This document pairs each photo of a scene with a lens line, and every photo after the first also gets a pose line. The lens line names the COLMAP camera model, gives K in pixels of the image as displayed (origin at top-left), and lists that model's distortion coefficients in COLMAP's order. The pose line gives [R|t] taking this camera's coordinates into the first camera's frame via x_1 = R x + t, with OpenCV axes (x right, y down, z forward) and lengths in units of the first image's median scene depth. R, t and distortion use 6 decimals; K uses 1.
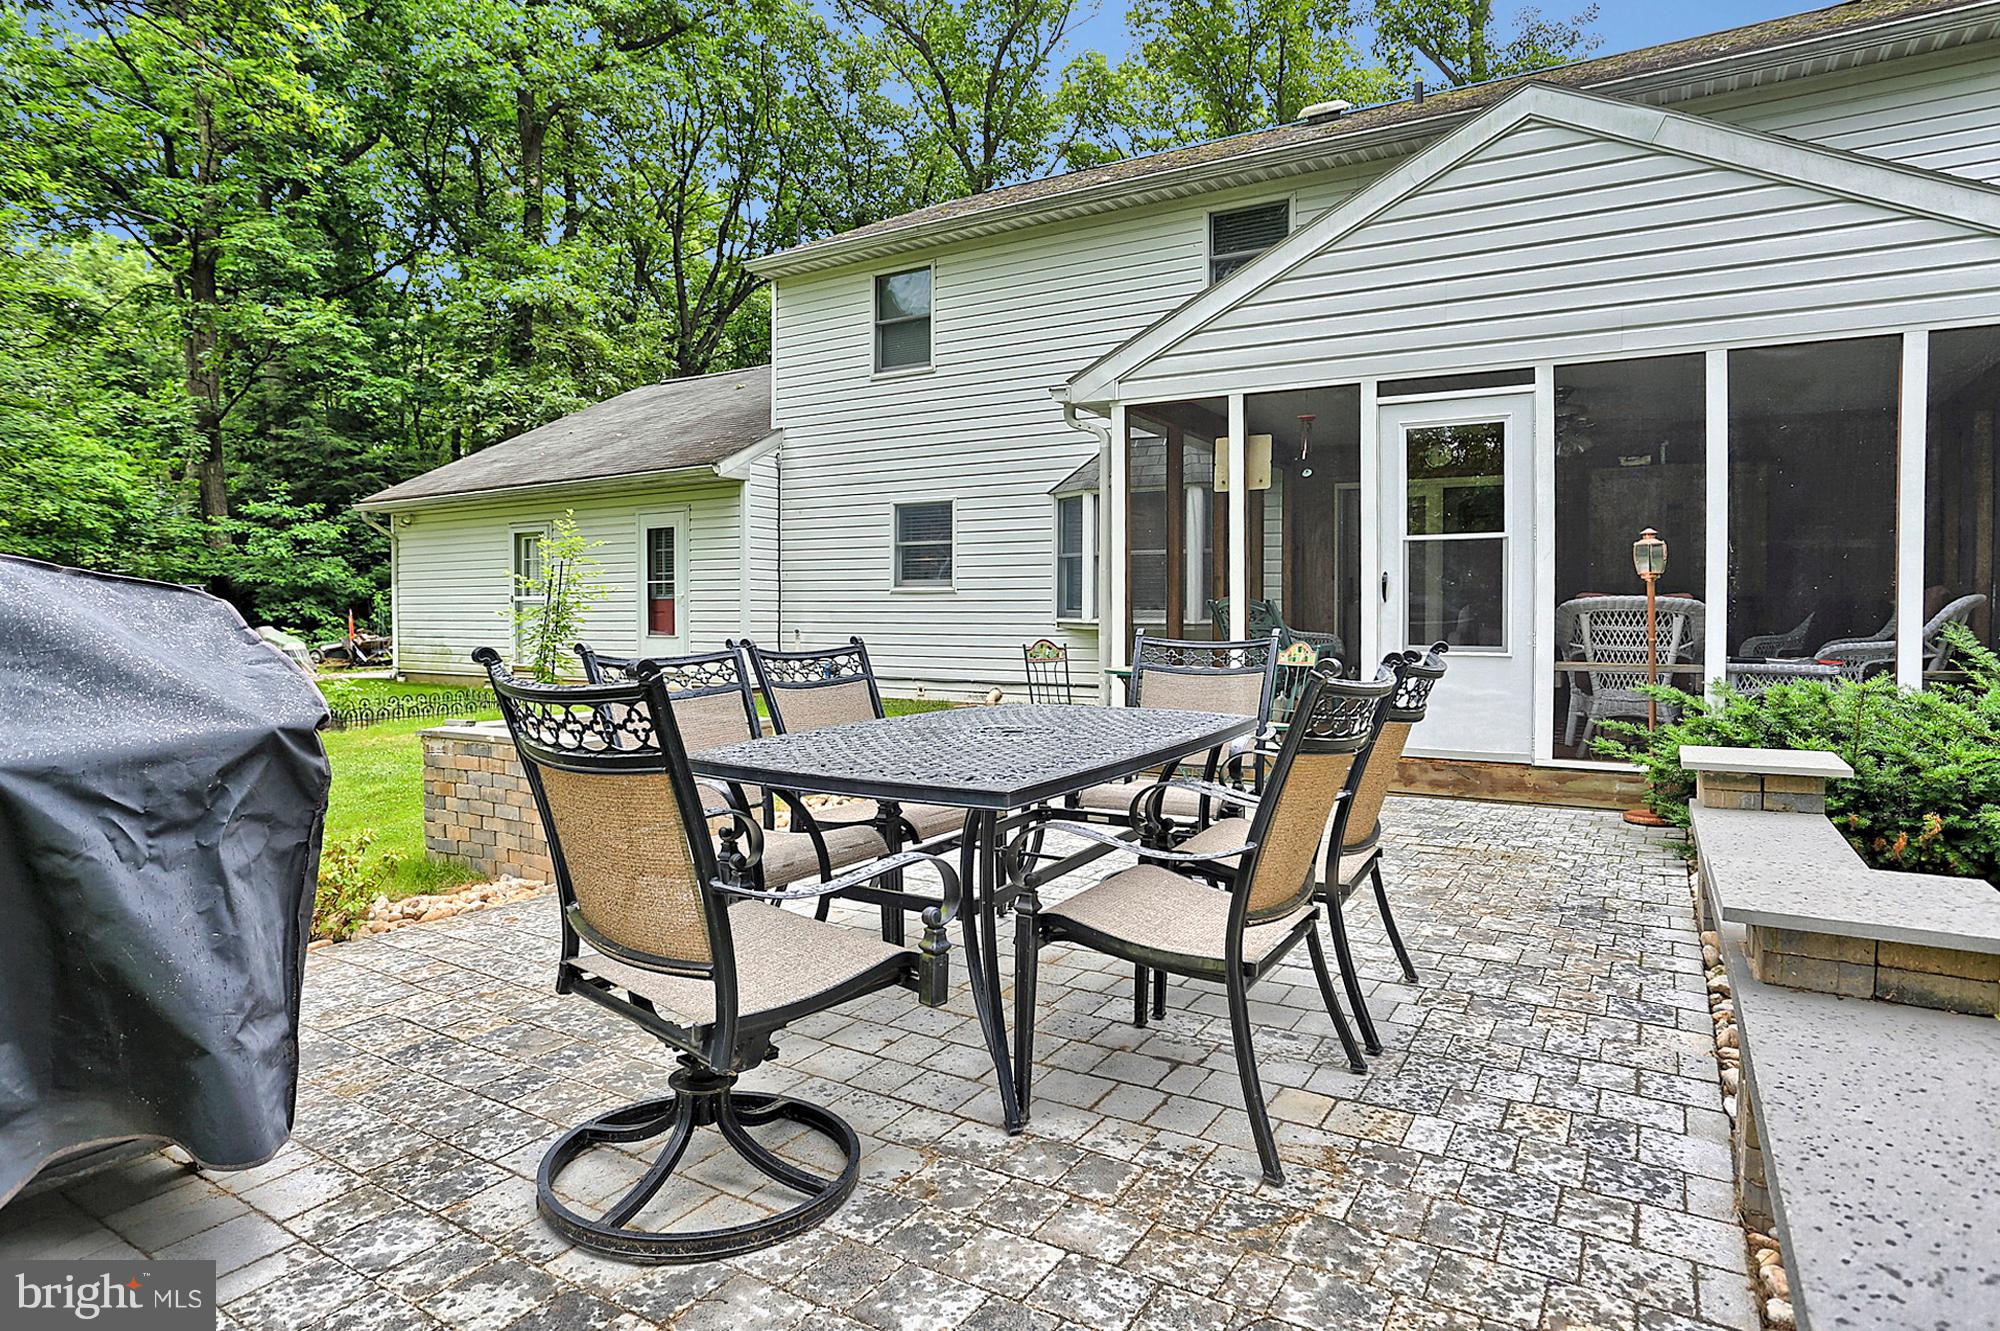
lens RADIAL K [[1131.6, 0, 991.1], [0, 1131.6, 635.4], [0, 0, 1]] dist [-0.075408, 0.020808]
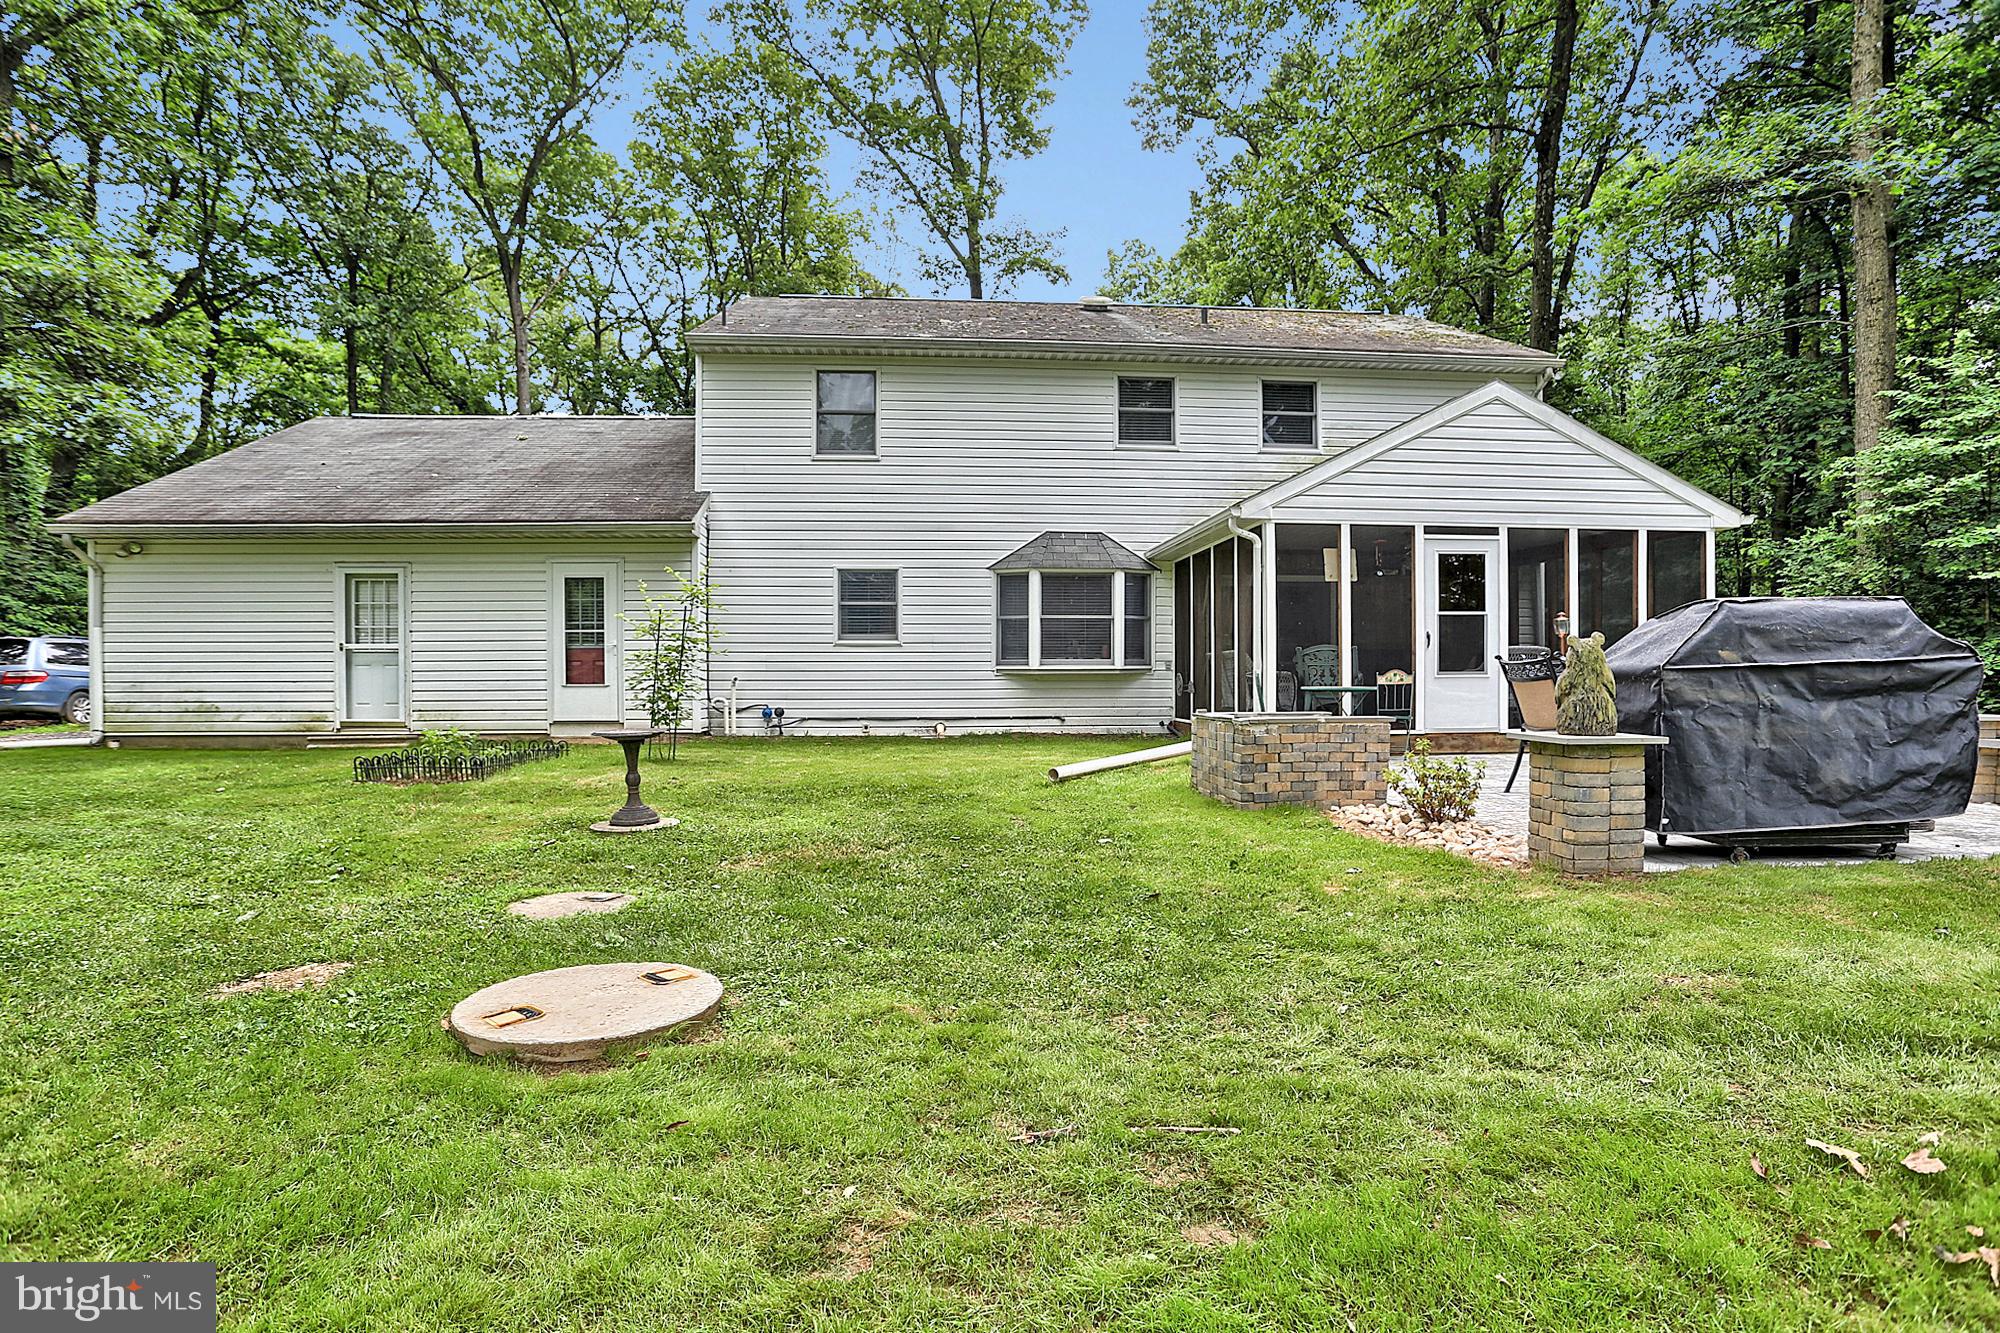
lens RADIAL K [[1060.0, 0, 995.0], [0, 1060.0, 691.6], [0, 0, 1]] dist [-0.043503, 0.000331]
pose [[0.801569, -0.009185, 0.597832, -0.406072], [0.015950, 0.999855, -0.006025, 0.013015], [-0.597690, 0.014365, 0.801599, 0.019261]]
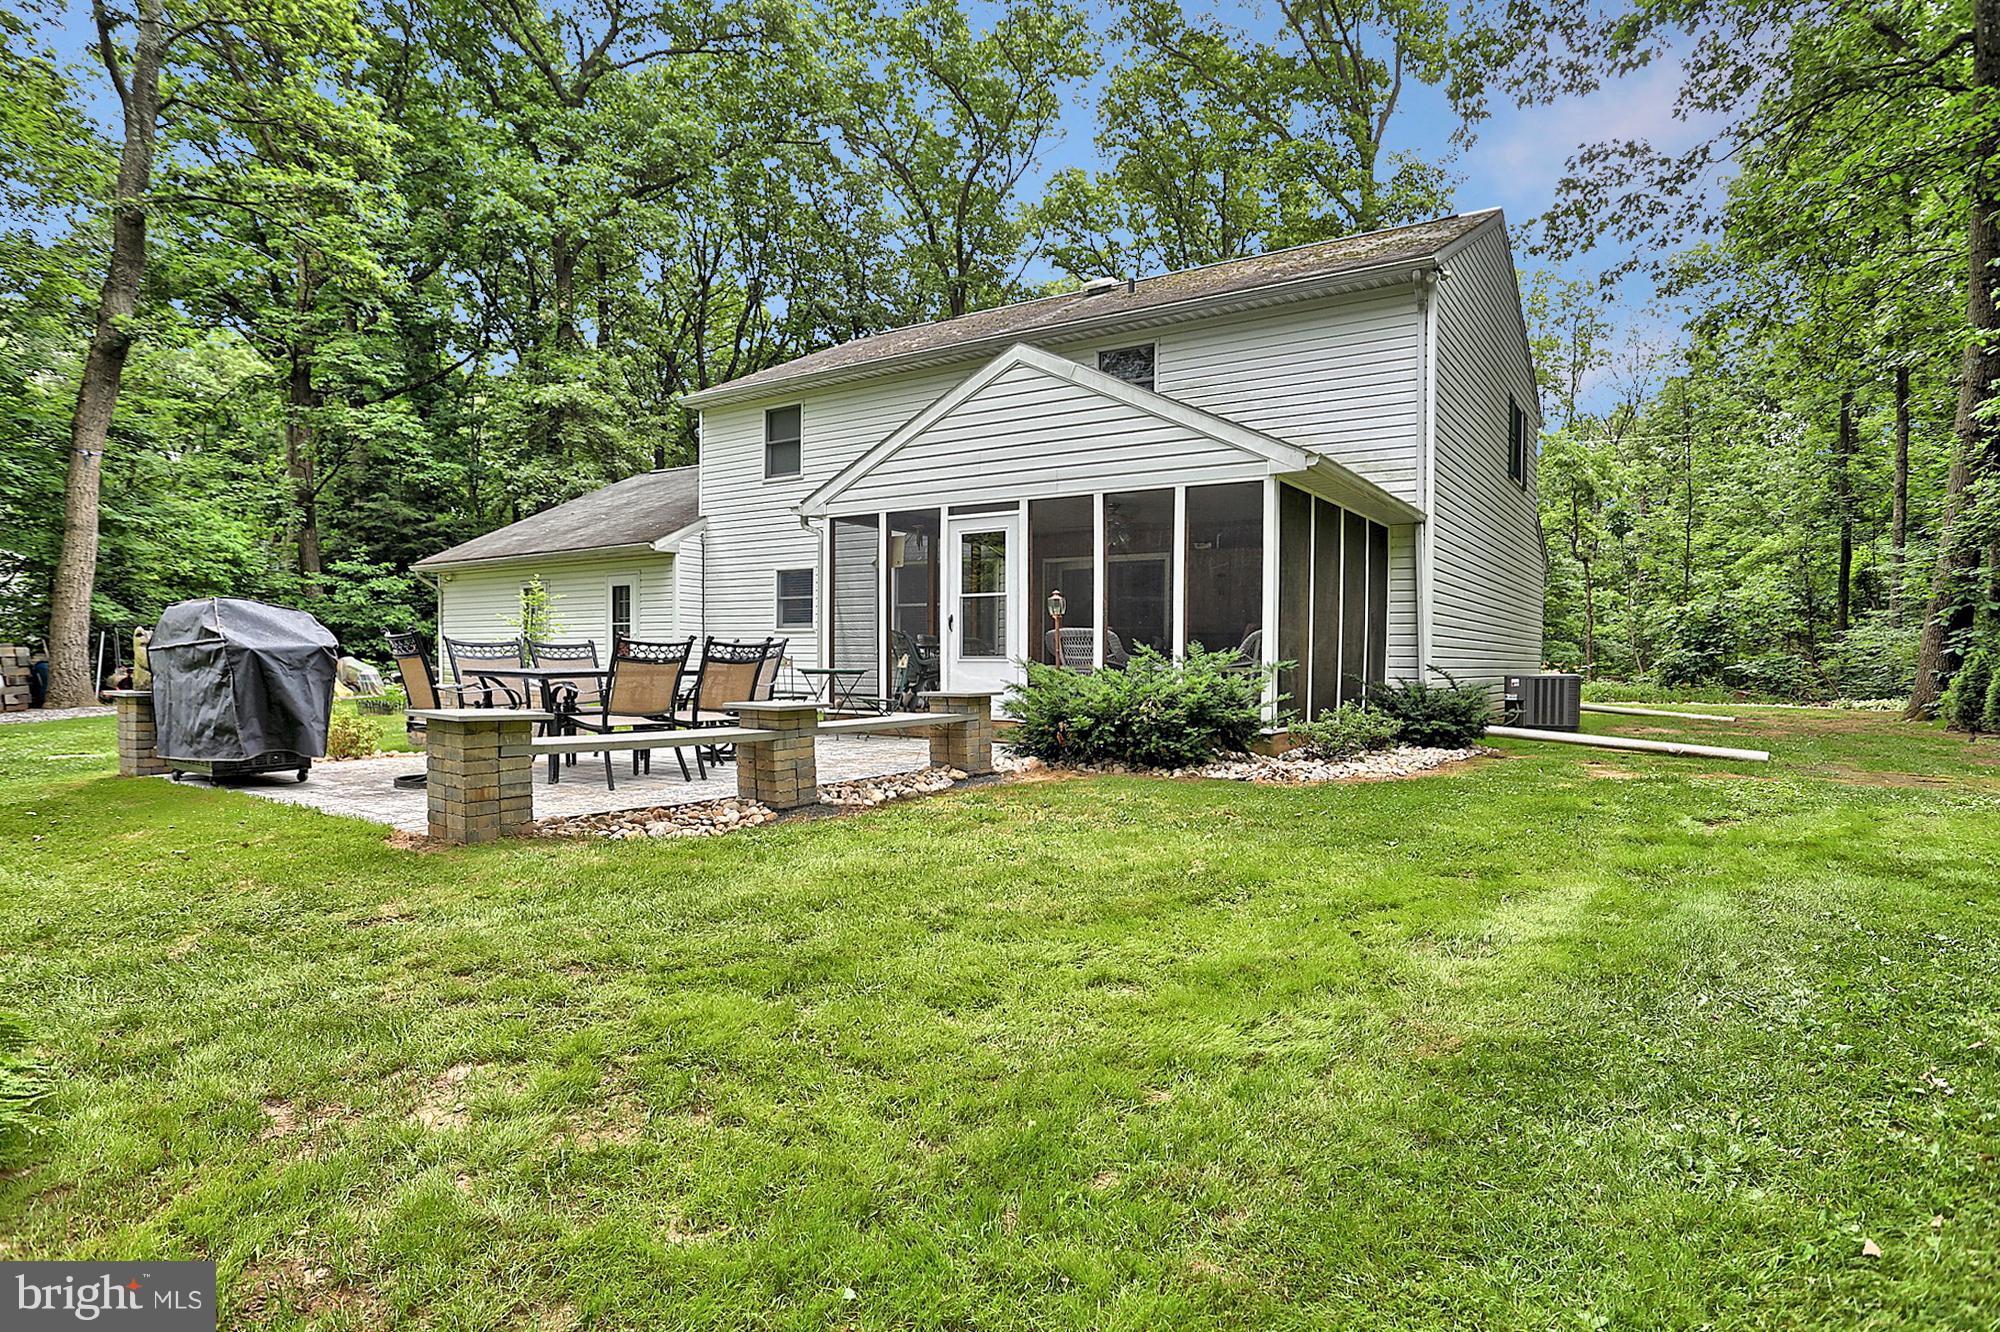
lens RADIAL K [[1060.0, 0, 995.0], [0, 1060.0, 691.1], [0, 0, 1]] dist [-0.043503, 0.000331]
pose [[0.999355, 0.009900, -0.034523, 0.159231], [-0.009679, 0.999931, 0.006582, 0.017263], [0.034586, -0.006244, 0.999382, -0.222757]]
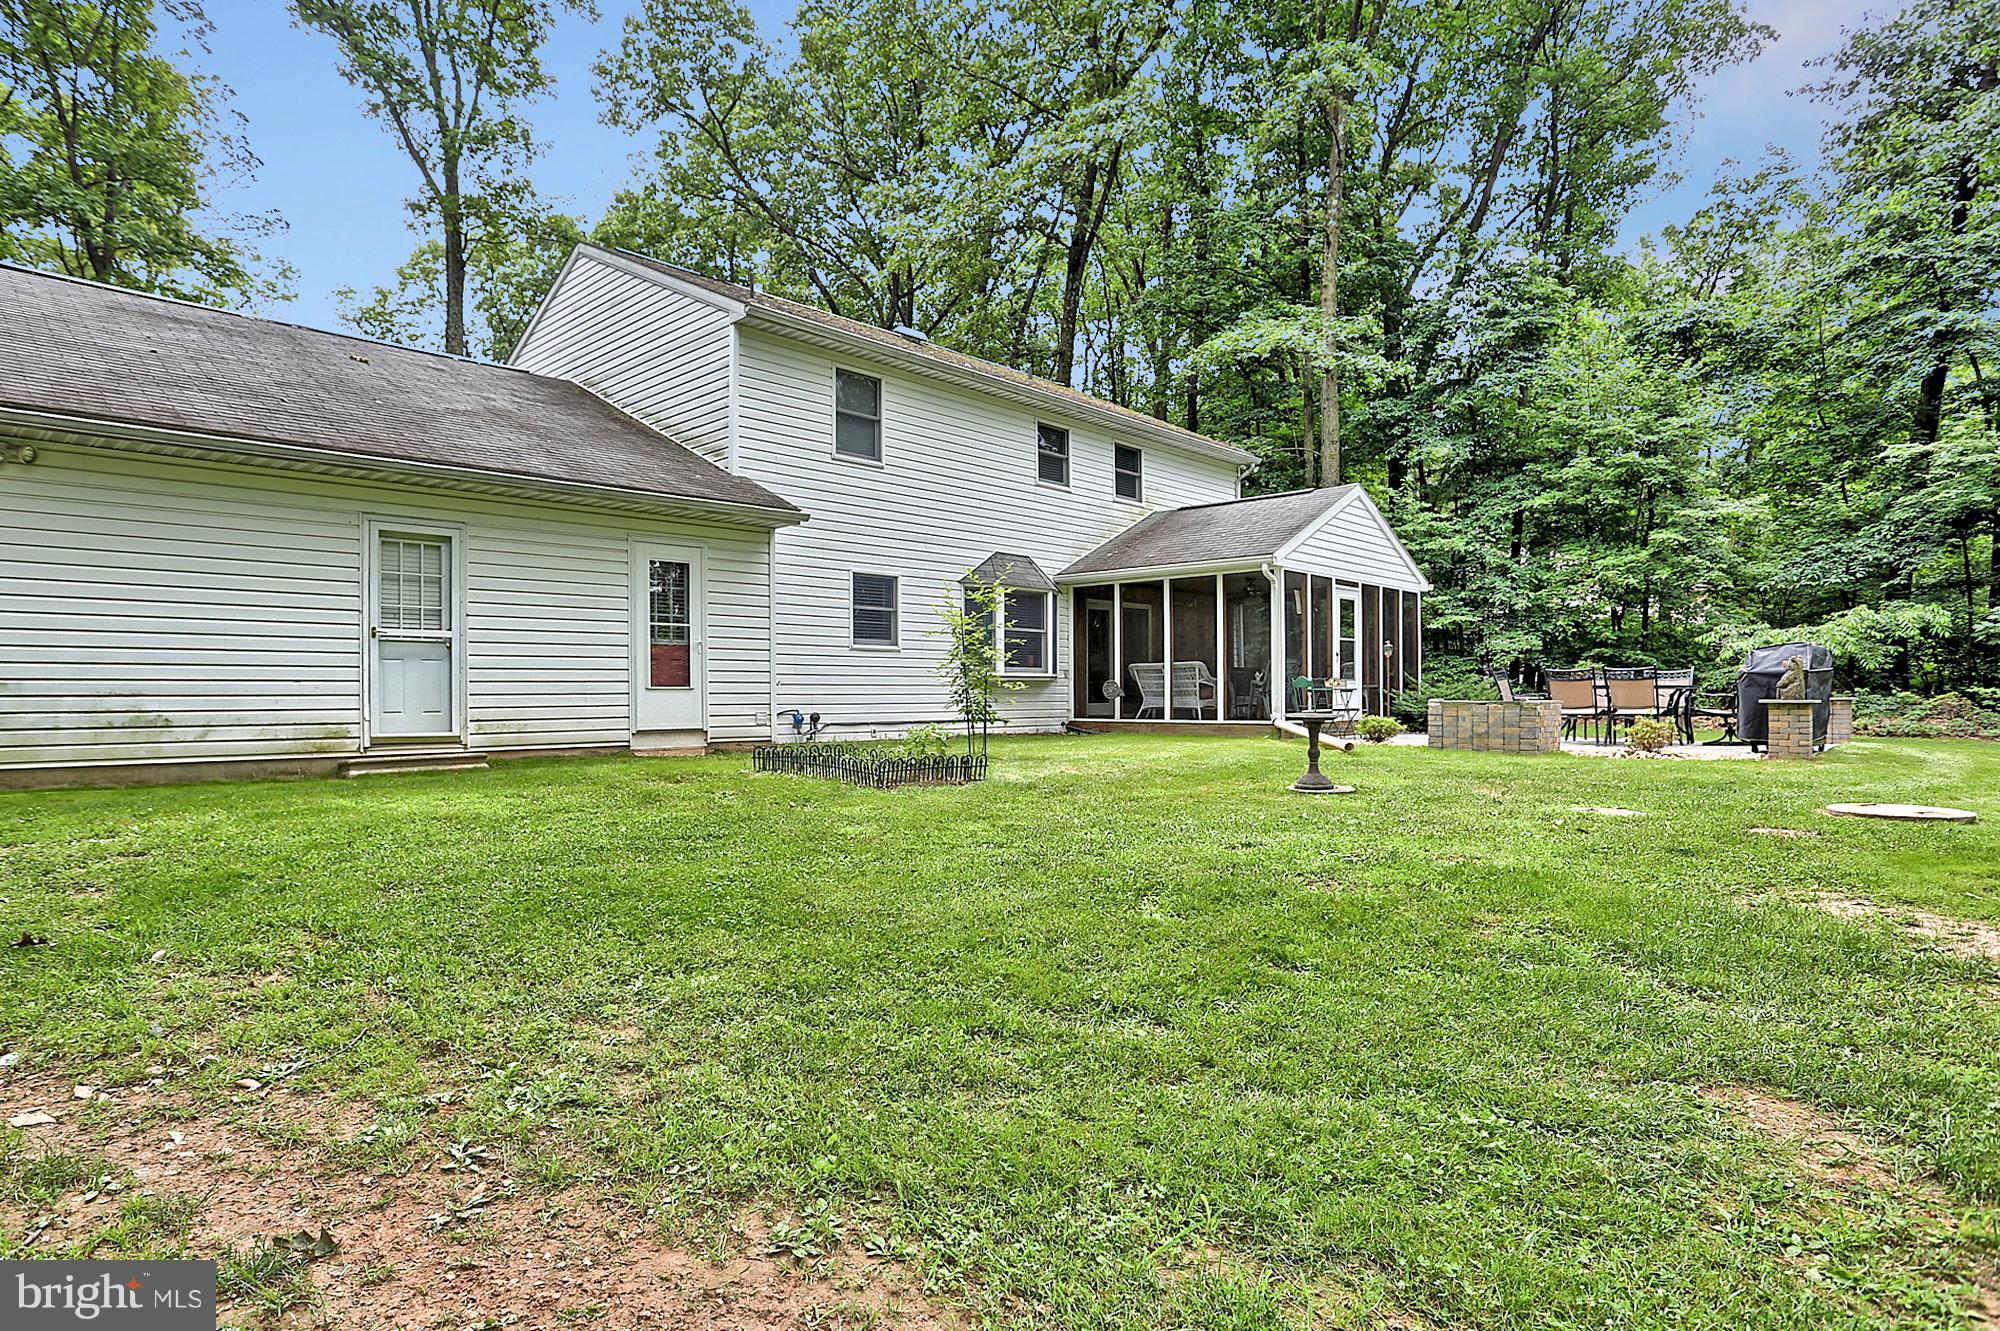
lens RADIAL K [[1107.5, 0, 998.5], [0, 1107.5, 690.0], [0, 0, 1]] dist [-0.031740, 0.000058]
pose [[0.193123, 0.002291, 0.981172, -0.774773], [0.024242, 0.999681, -0.007106, 0.010400], [-0.980875, 0.025158, 0.193006, 0.425719]]
